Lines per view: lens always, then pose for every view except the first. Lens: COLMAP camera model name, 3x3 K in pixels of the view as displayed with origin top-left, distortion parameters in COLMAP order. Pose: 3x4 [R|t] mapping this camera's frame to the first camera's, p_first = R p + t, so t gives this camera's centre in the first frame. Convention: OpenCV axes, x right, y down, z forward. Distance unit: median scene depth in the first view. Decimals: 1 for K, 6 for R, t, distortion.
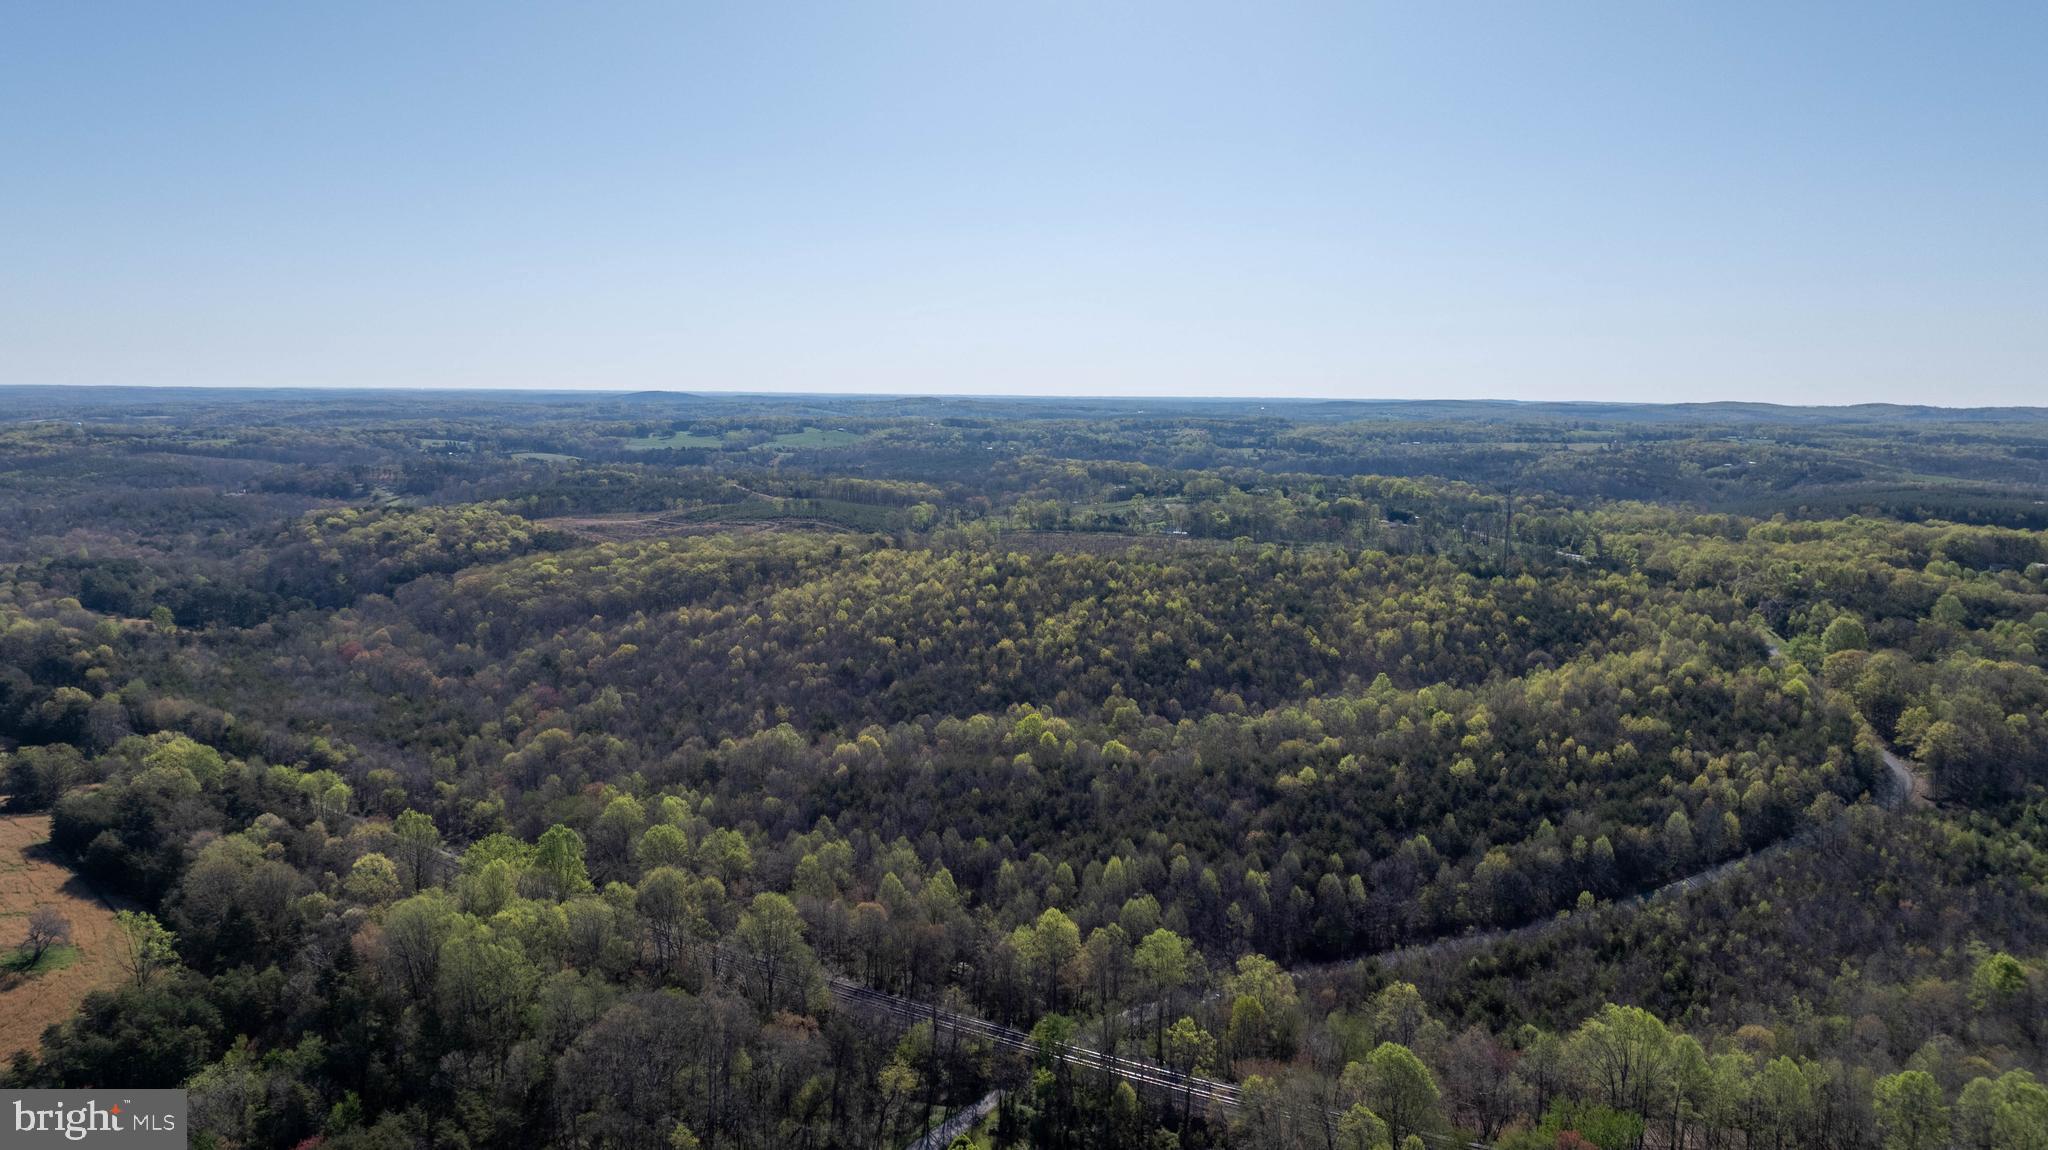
lens RADIAL K [[1448.2, 0, 1025.9], [0, 1448.2, 574.6], [0, 0, 1]] dist [-0.021396, 0.017395]
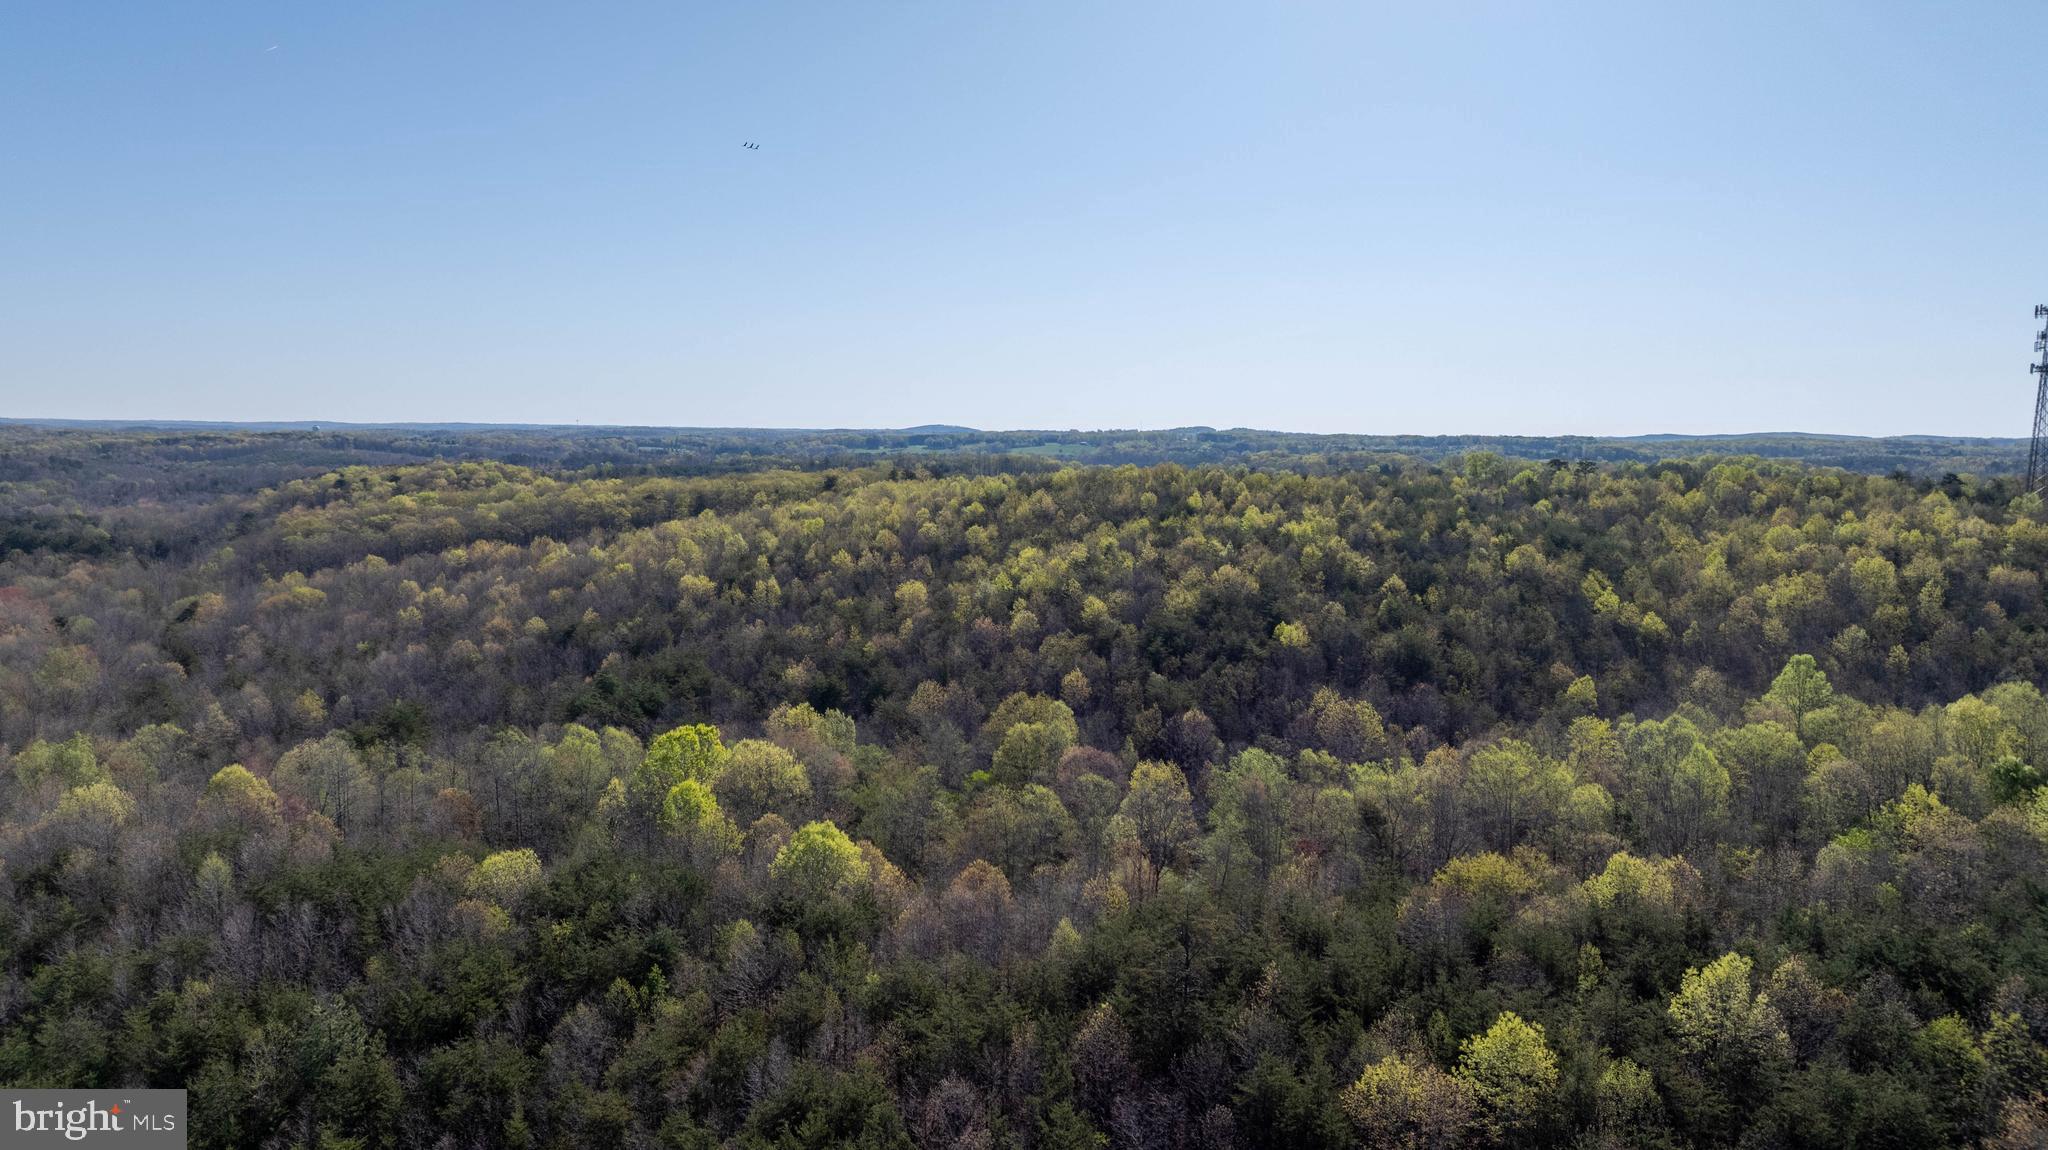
lens RADIAL K [[1448.2, 0, 1022.8], [0, 1448.2, 586.2], [0, 0, 1]] dist [-0.021396, 0.017395]
pose [[0.979697, 0.018465, -0.199633, 0.121386], [-0.022391, 0.999597, -0.017426, 0.056277], [0.199231, 0.021543, 0.979716, 0.572754]]
